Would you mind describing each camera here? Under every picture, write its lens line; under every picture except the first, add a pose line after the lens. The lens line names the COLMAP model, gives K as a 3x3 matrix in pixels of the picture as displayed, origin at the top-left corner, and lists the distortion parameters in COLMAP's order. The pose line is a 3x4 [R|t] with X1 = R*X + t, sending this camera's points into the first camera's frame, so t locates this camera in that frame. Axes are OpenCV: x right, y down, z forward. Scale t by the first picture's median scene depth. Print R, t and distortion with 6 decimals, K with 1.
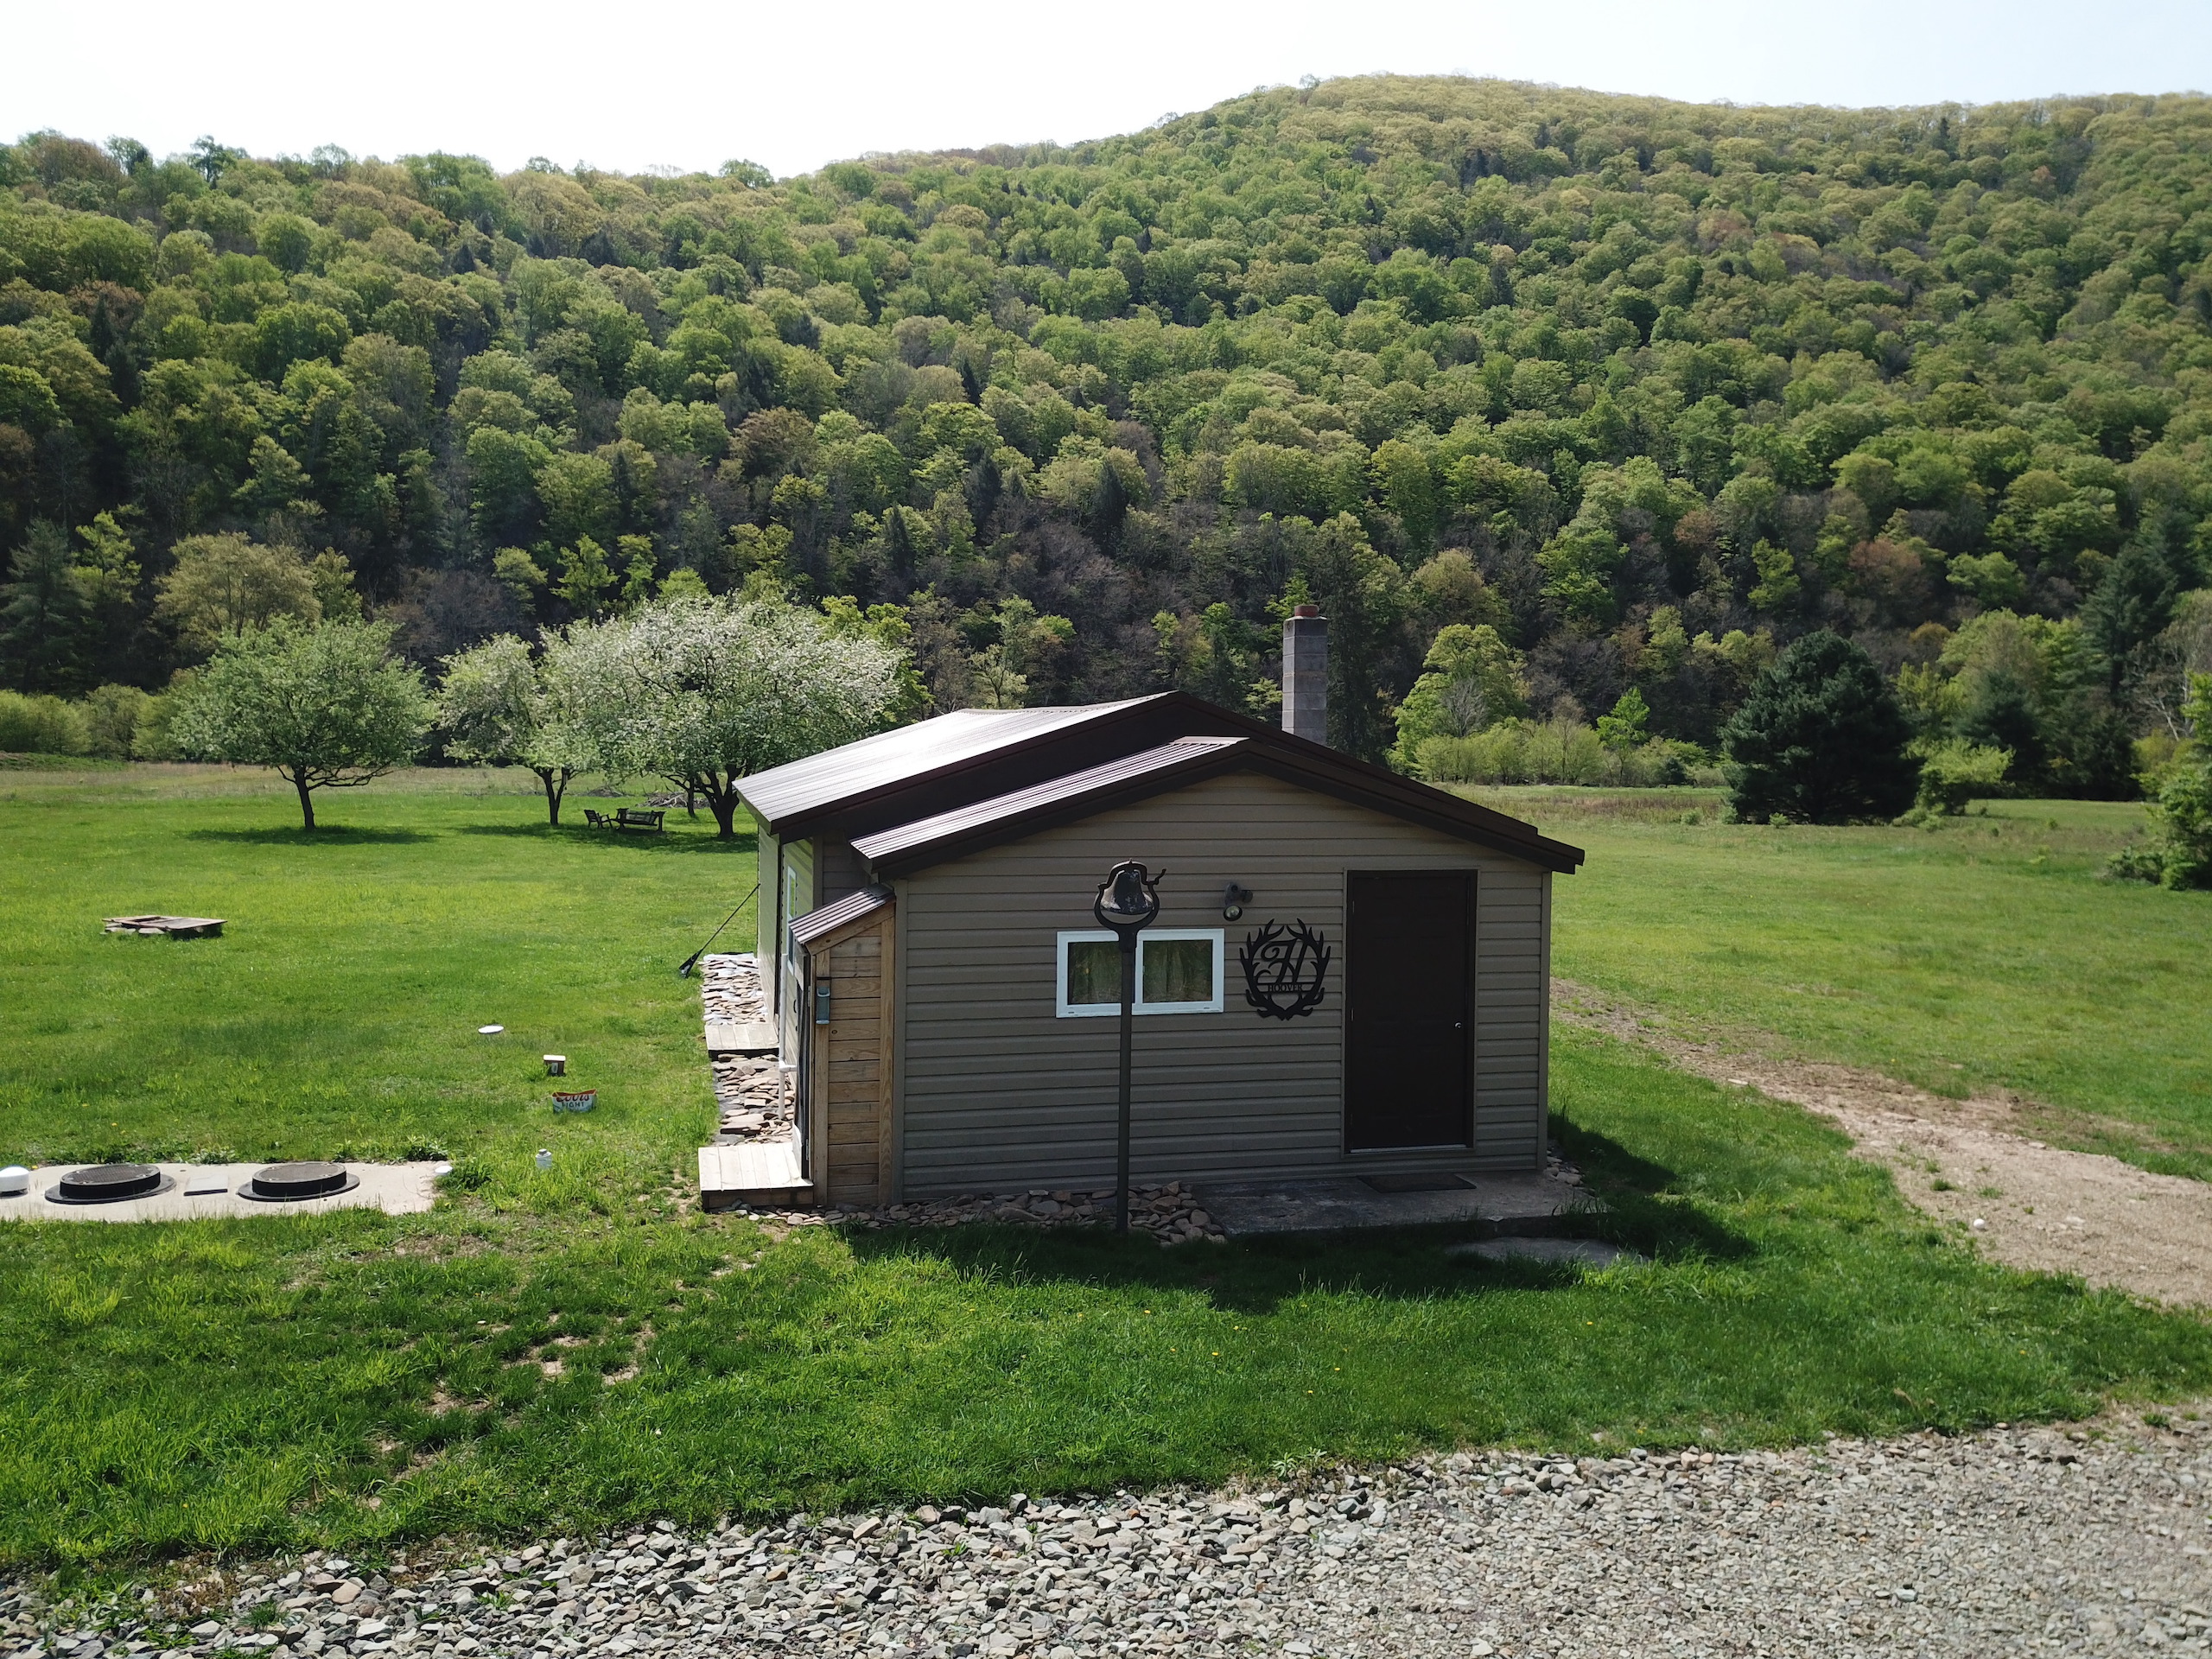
lens RADIAL K [[1697.4, 0, 1138.4], [0, 1697.4, 828.9], [0, 0, 1]] dist [0.038347, -0.038911]
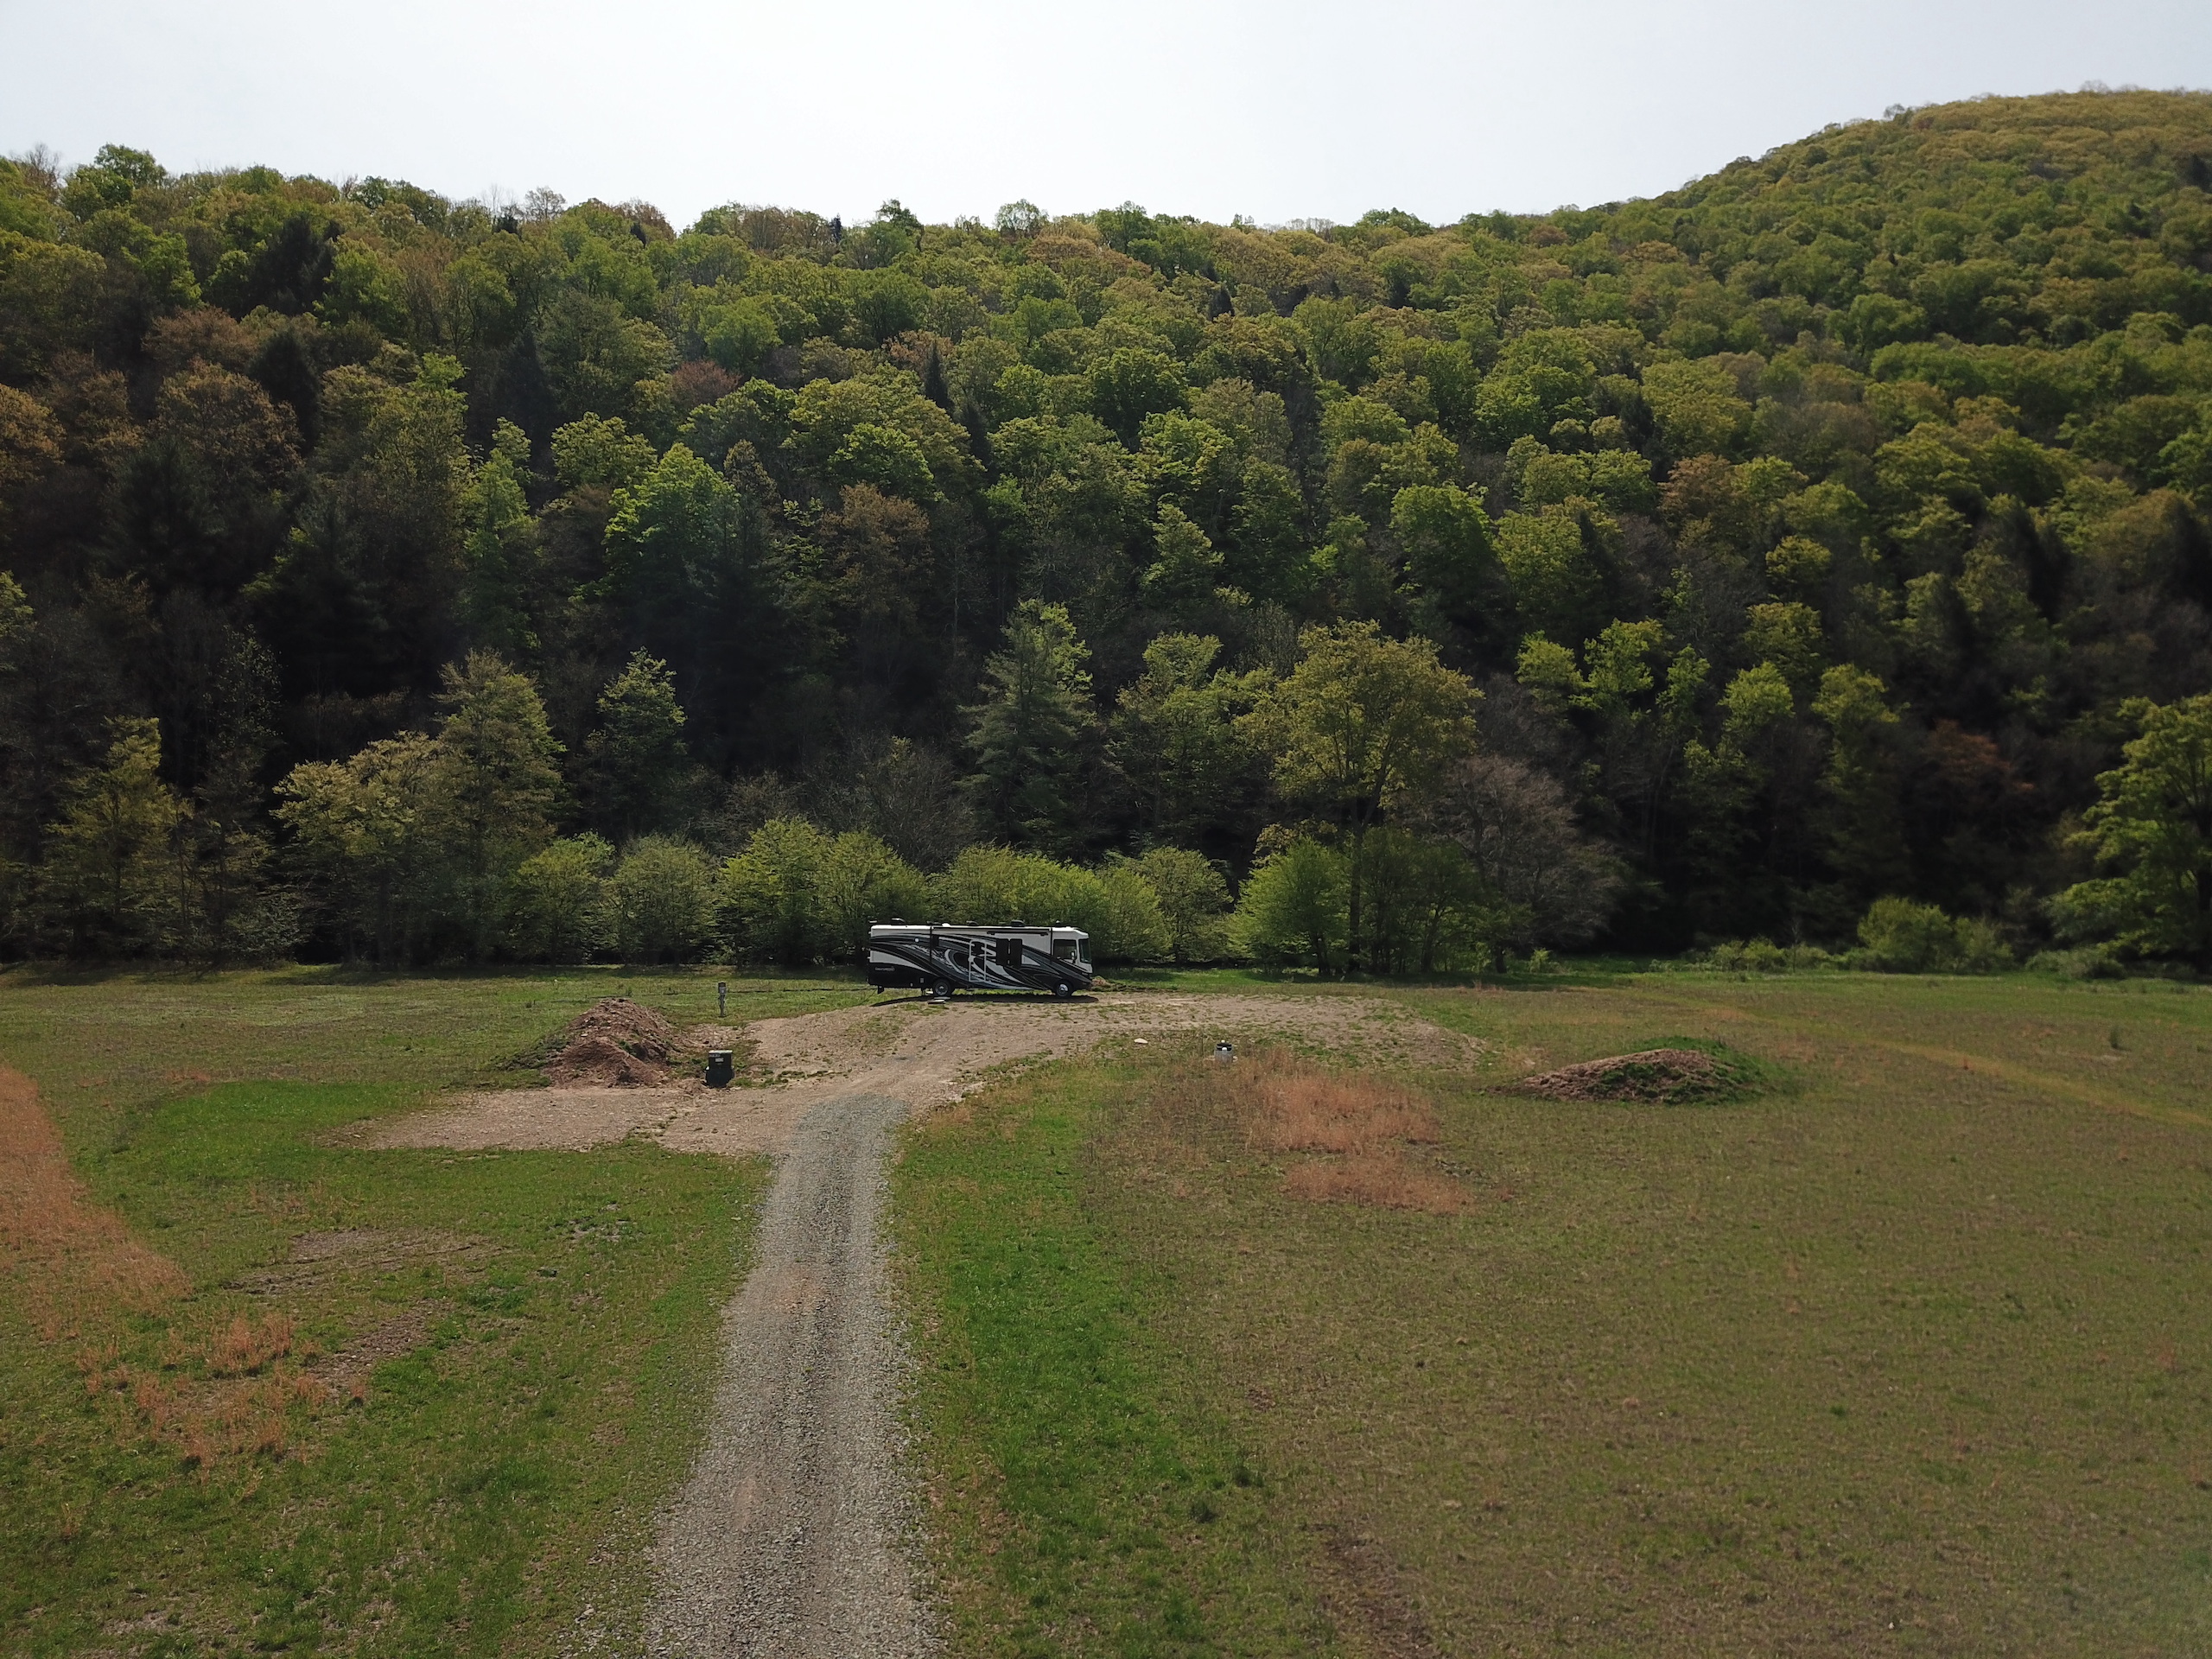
lens RADIAL K [[1697.4, 0, 1138.4], [0, 1697.4, 828.9], [0, 0, 1]] dist [0.038347, -0.038911]
pose [[0.980704, 0.001063, -0.195494, -0.312496], [-0.012405, 0.998308, -0.056803, -0.035455], [0.195103, 0.058133, 0.979058, 0.220413]]
